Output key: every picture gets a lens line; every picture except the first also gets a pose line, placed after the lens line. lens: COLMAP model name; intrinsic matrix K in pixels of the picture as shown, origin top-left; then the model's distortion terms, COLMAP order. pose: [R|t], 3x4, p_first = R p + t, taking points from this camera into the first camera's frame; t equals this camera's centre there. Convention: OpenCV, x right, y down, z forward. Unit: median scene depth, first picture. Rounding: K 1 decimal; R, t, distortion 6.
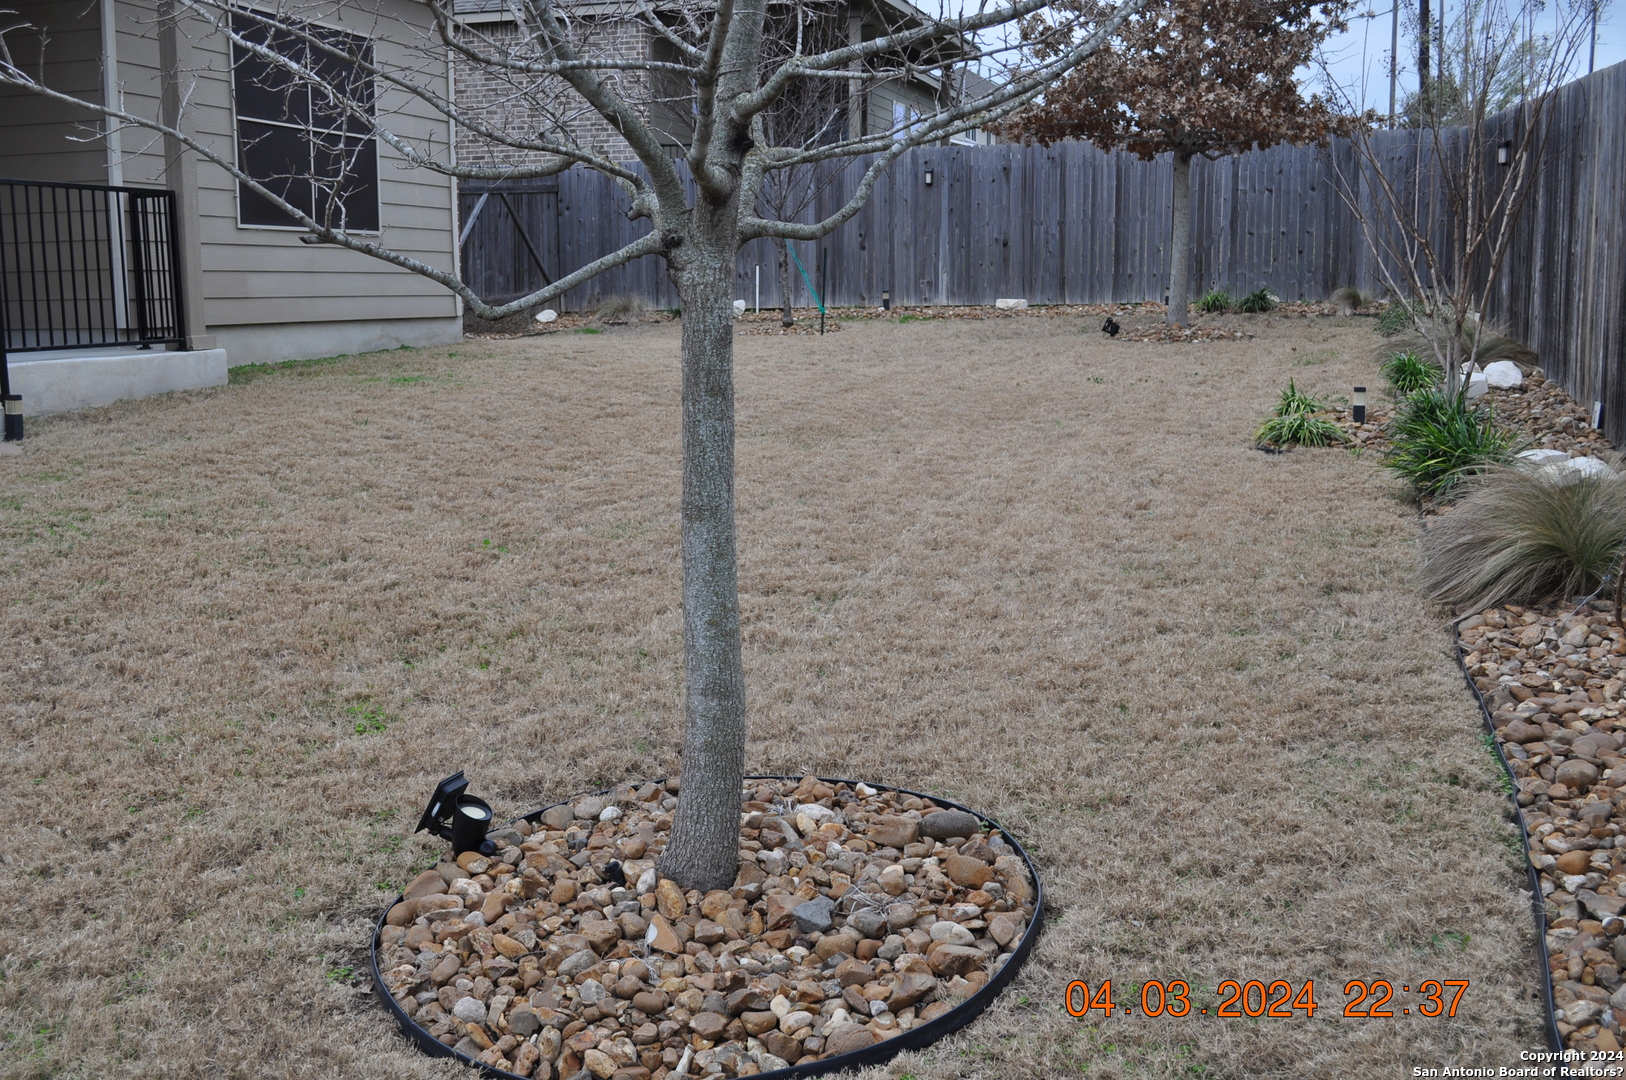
lens RADIAL K [[1619.5, 0, 817.9], [0, 1619.5, 551.5], [0, 0, 1]] dist [-0.056660, 0.000000]
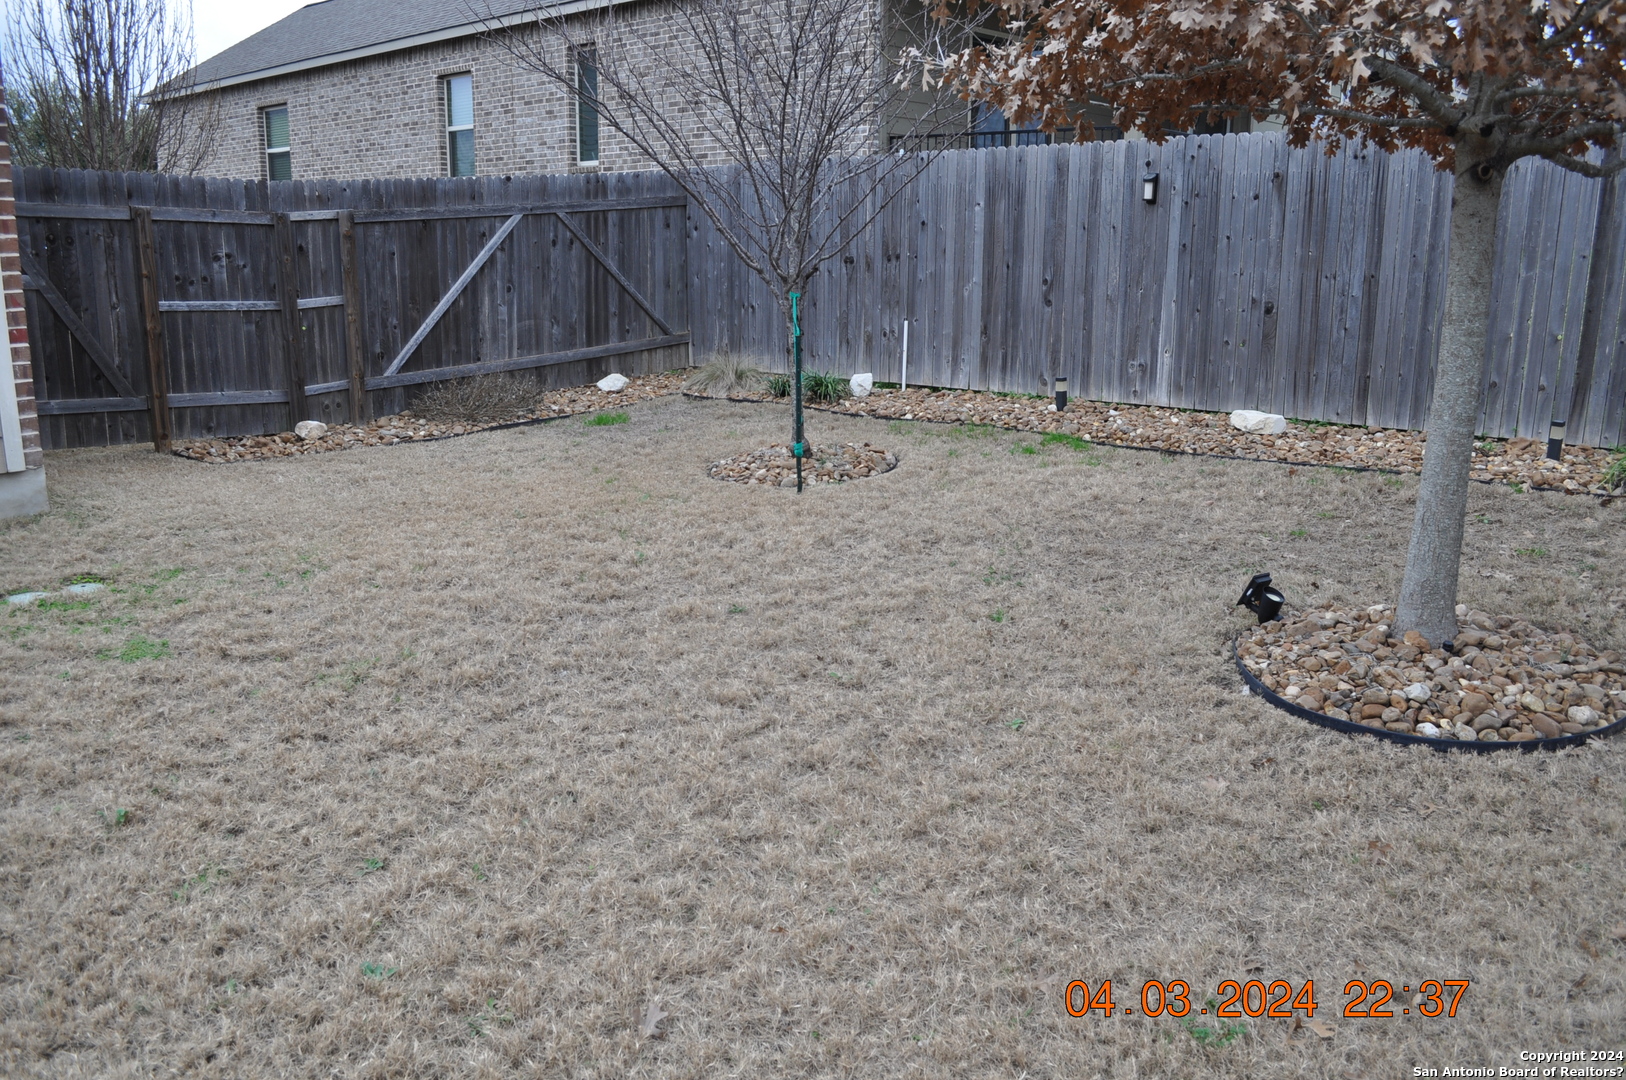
lens RADIAL K [[1284.4, 0, 817.7], [0, 1284.4, 546.3], [0, 0, 1]] dist [-0.077634, 0.015116]
pose [[0.902600, 0.113813, -0.415162, 0.167537], [-0.085807, 0.992630, 0.085569, -0.132415], [0.421841, -0.041611, 0.905715, 0.525418]]
